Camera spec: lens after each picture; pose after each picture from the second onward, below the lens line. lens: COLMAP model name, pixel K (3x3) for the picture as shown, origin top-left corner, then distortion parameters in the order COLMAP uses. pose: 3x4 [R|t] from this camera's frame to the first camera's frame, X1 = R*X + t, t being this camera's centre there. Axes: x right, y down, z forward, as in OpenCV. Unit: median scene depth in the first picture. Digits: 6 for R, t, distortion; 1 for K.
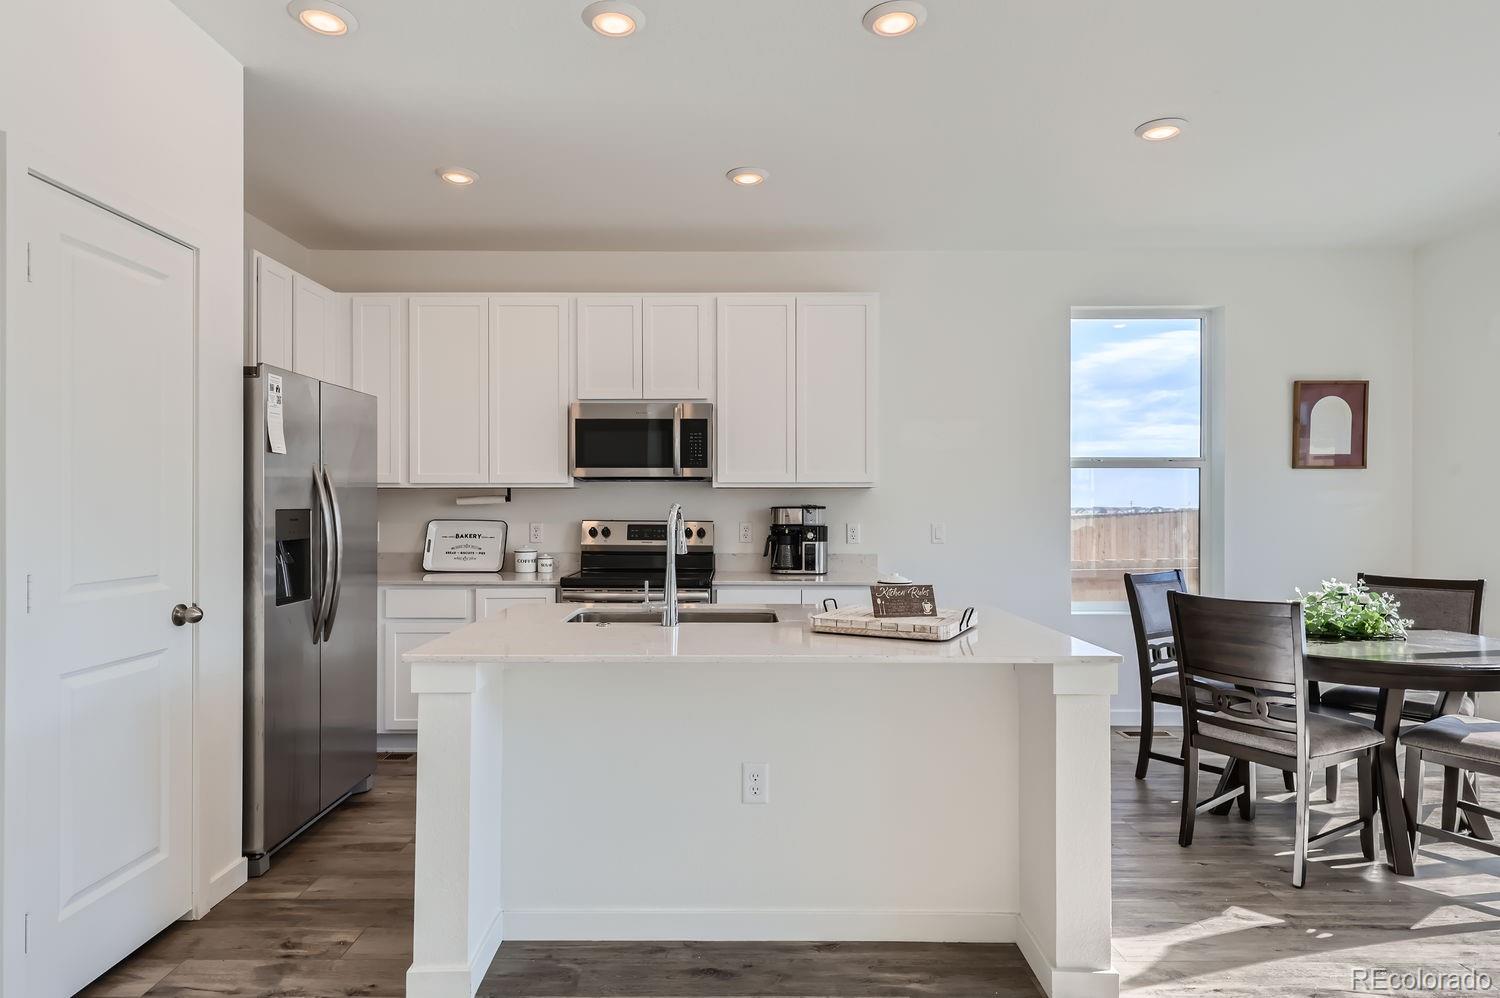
lens RADIAL K [[840.2, 0, 736.6], [0, 840.2, 505.3], [0, 0, 1]] dist [0.012998, -0.002594]
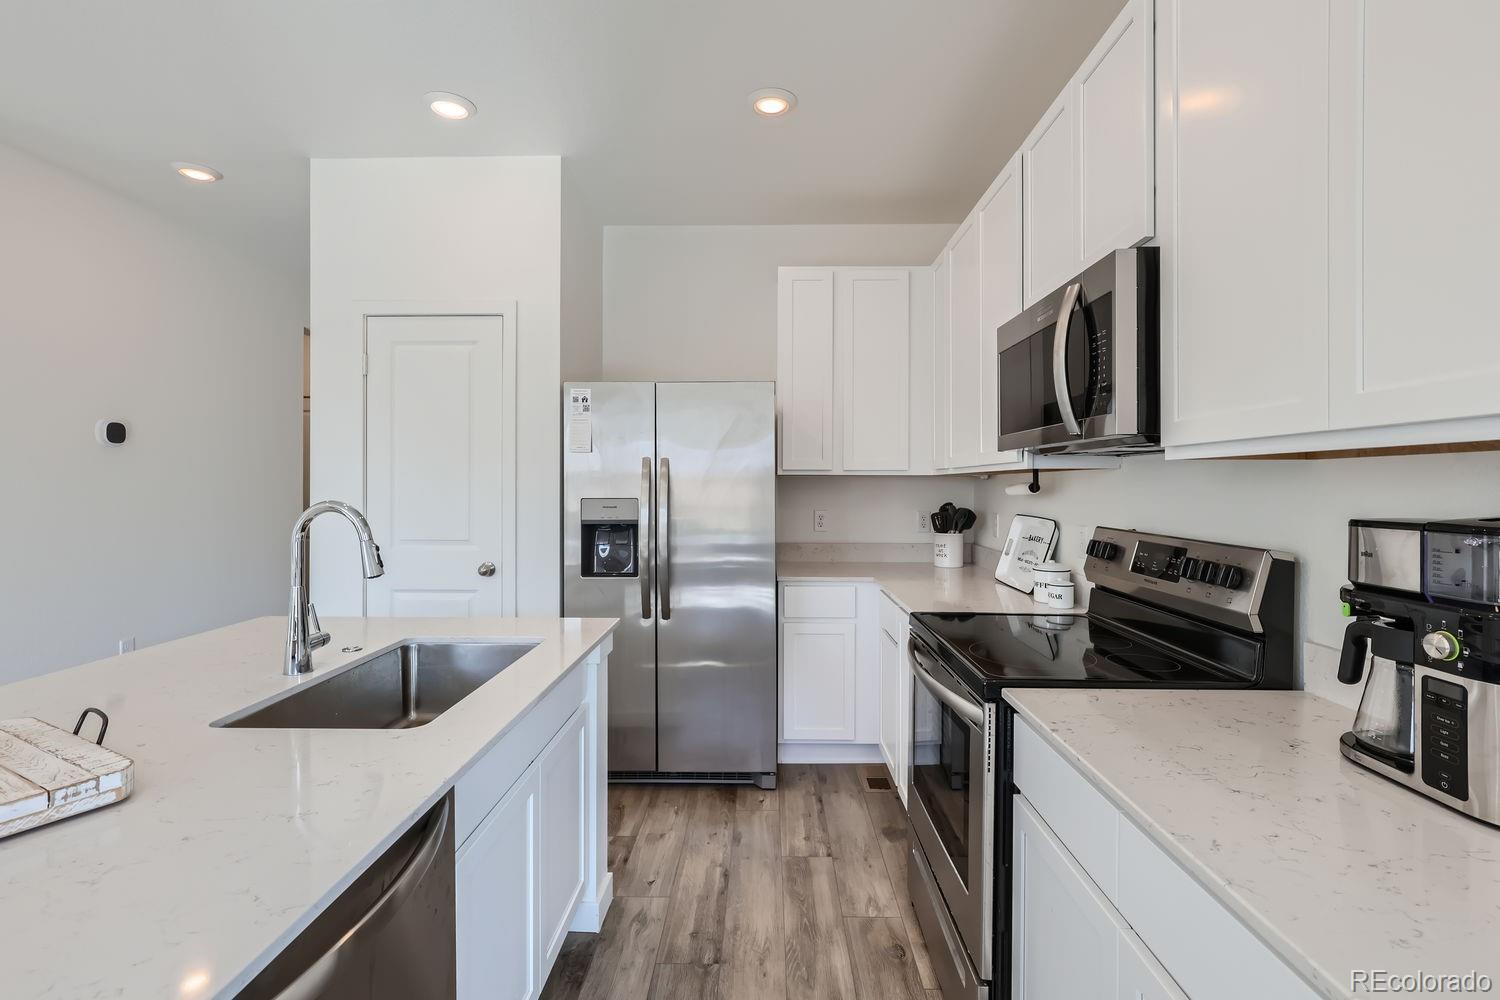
lens RADIAL K [[694.1, 0, 751.9], [0, 694.1, 485.4], [0, 0, 1]] dist [-0.001234, 0.005590]
pose [[-0.020328, 0.001187, -0.999793, 0.349584], [-0.001710, 0.999998, 0.001222, -0.011689], [0.999792, 0.001735, -0.020326, 0.968884]]
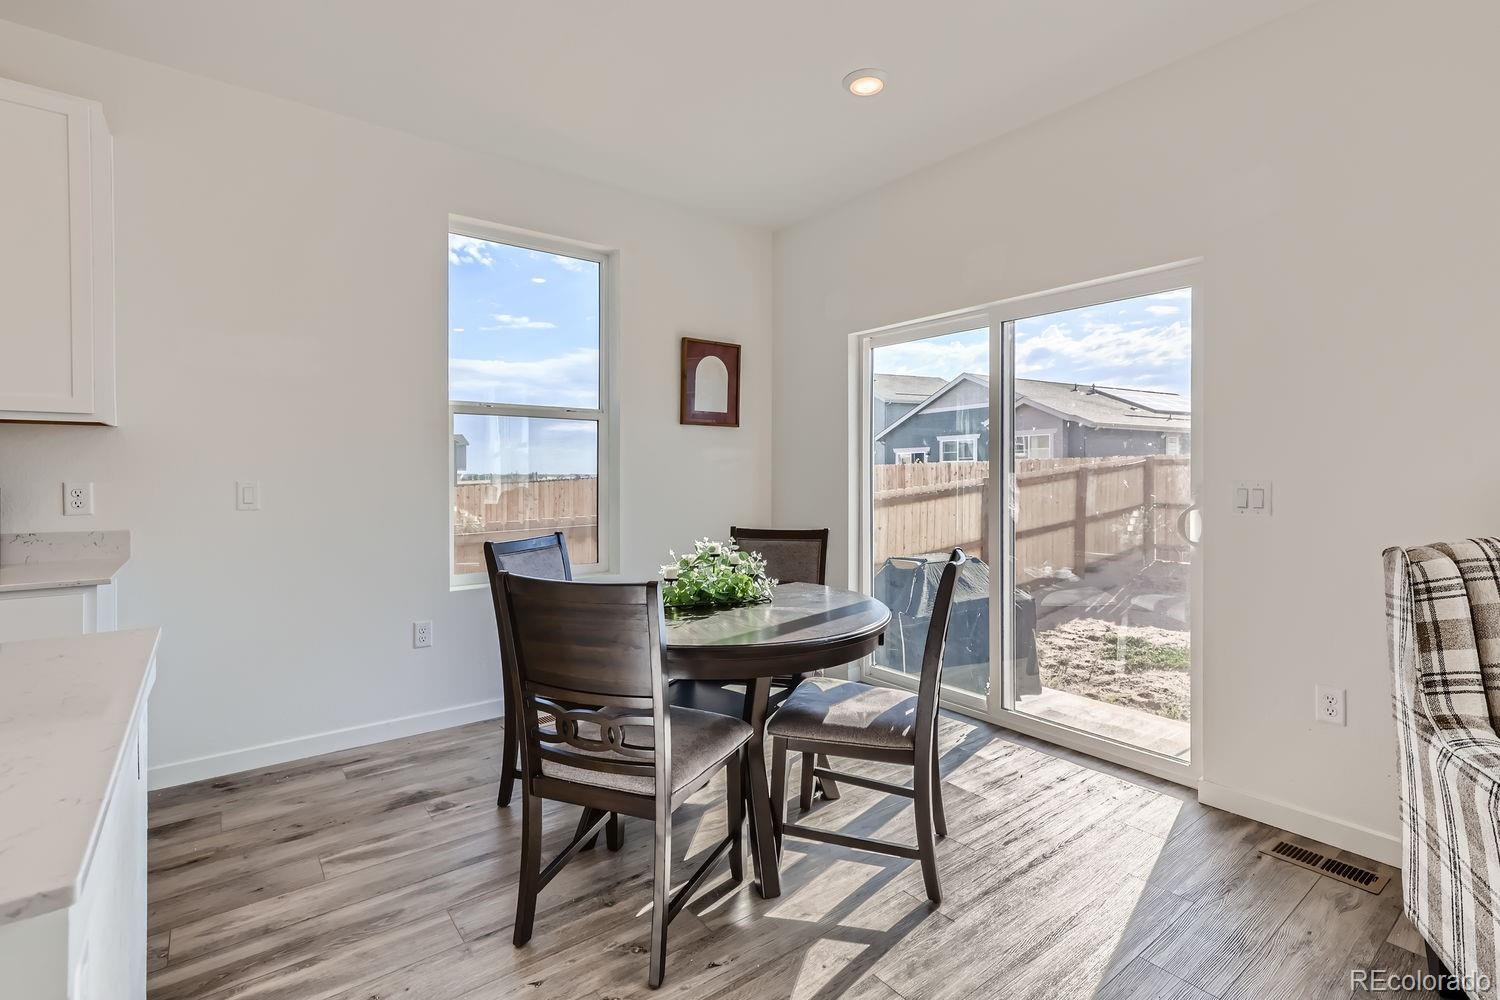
lens RADIAL K [[700.7, 0, 757.0], [0, 700.7, 471.6], [0, 0, 1]] dist [-0.000564, 0.005889]
pose [[0.788904, 0.000243, 0.614516, 0.271710], [0.000328, 1.000000, -0.000815, 0.017985], [-0.614516, 0.000844, 0.788904, 0.357107]]
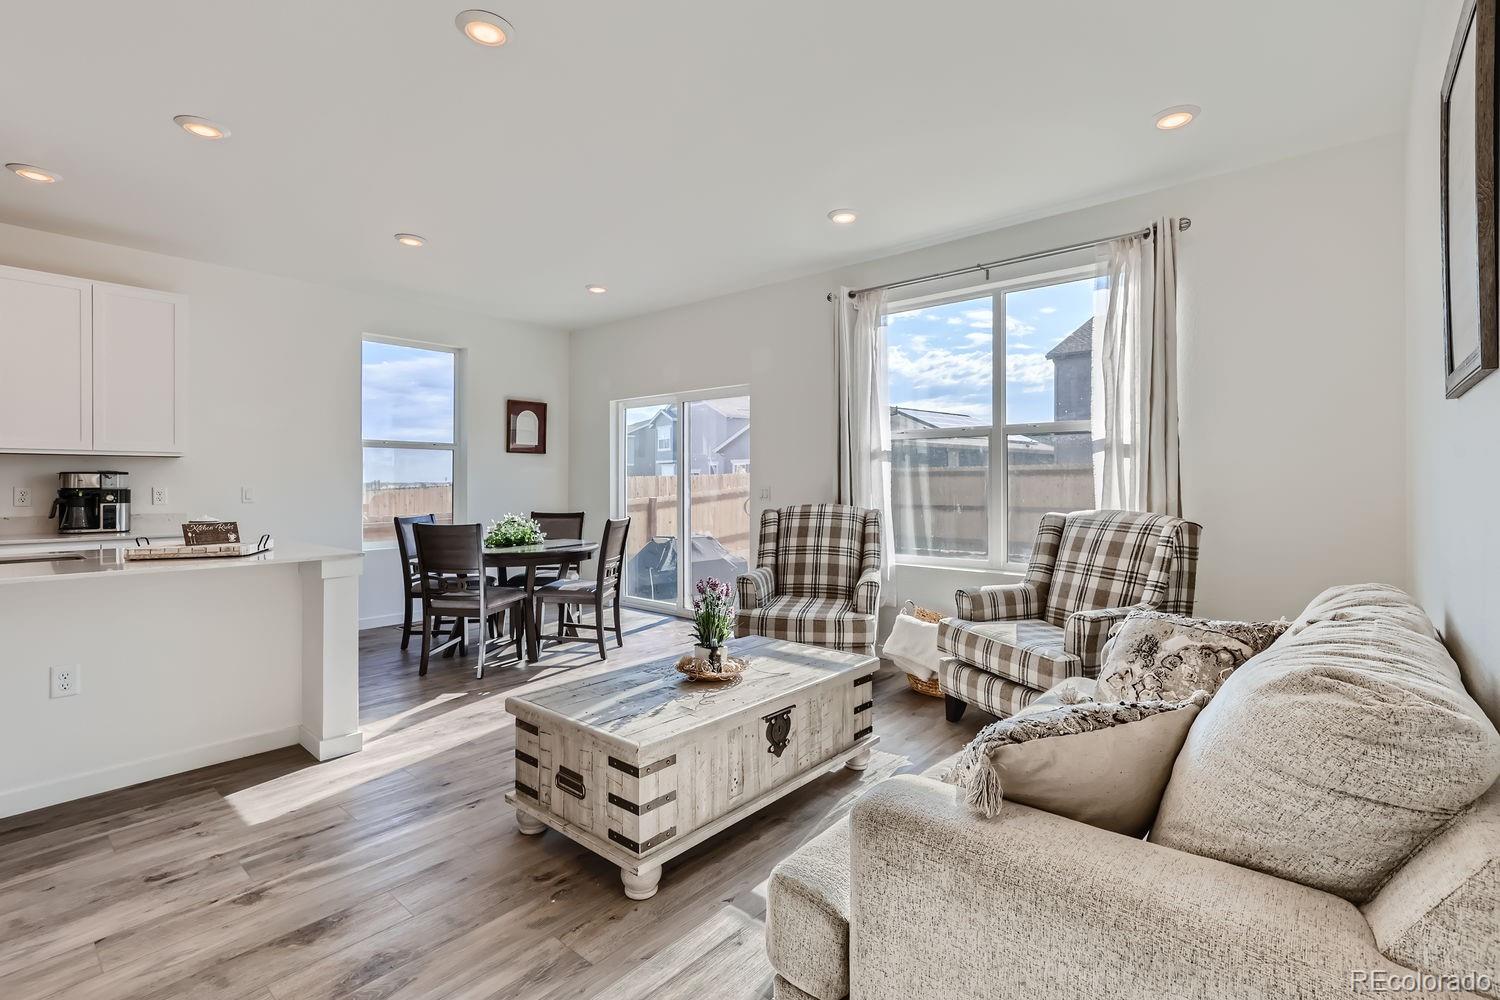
lens RADIAL K [[687.6, 0, 753.6], [0, 687.6, 479.9], [0, 0, 1]] dist [-0.002454, 0.006140]
pose [[0.654016, 0.001513, 0.756479, -0.056724], [-0.000511, 0.999999, -0.001558, 0.015550], [-0.756480, 0.000633, 0.654016, -0.311384]]
